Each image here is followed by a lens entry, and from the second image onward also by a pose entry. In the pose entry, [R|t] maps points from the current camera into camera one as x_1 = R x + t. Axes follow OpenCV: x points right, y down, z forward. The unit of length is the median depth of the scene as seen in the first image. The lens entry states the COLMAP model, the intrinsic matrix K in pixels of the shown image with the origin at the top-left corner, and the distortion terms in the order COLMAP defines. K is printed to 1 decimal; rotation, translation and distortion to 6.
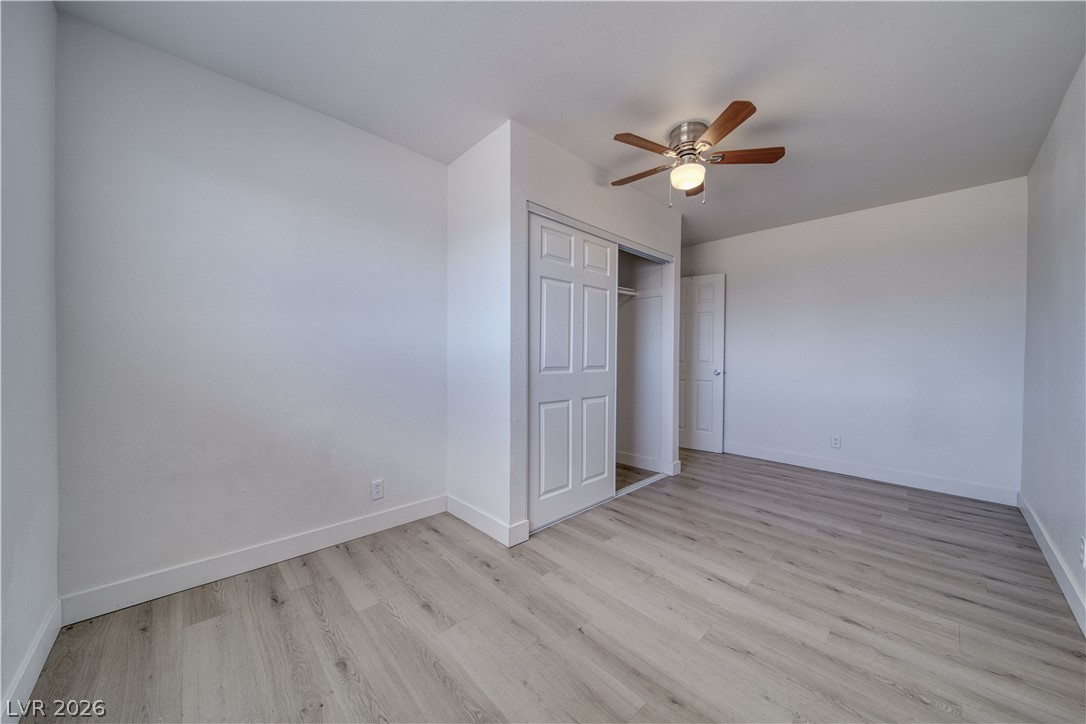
lens RADIAL K [[380.0, 0, 542.7], [0, 380.0, 359.0], [0, 0, 1]] dist [-0.001746, -0.000805]
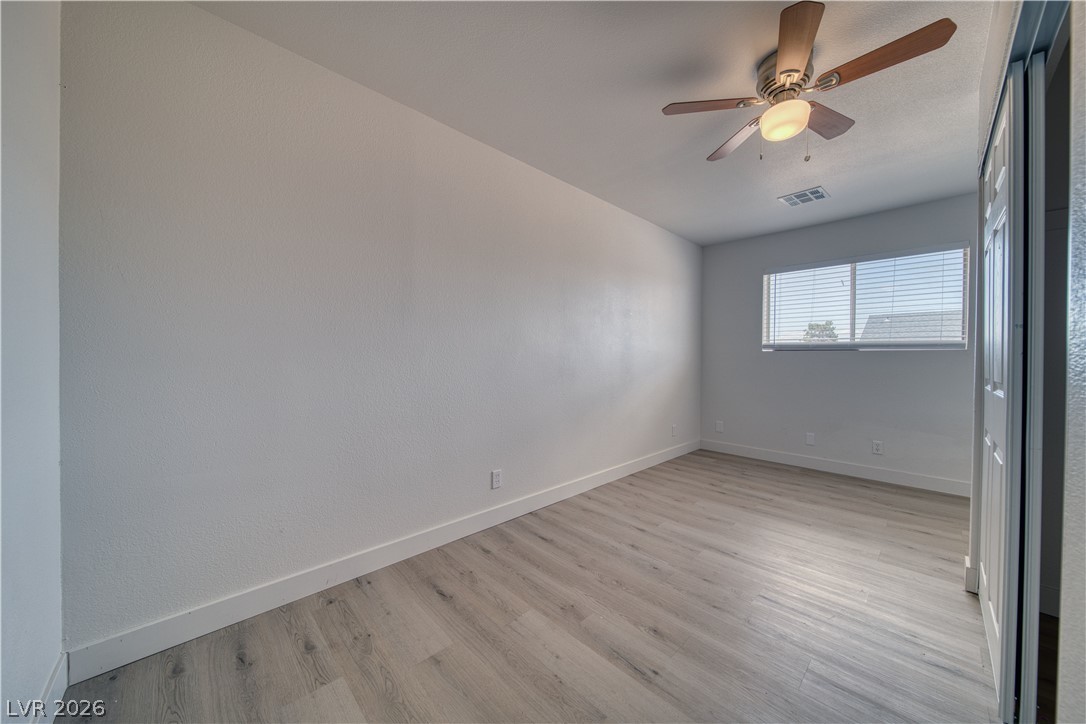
lens RADIAL K [[380.0, 0, 543.2], [0, 380.0, 359.0], [0, 0, 1]] dist [-0.001746, -0.000805]
pose [[-0.999856, -0.012426, -0.011536, 1.016354], [-0.012572, 0.999841, 0.012667, -0.010441], [0.011377, 0.012810, -0.999853, 2.078857]]
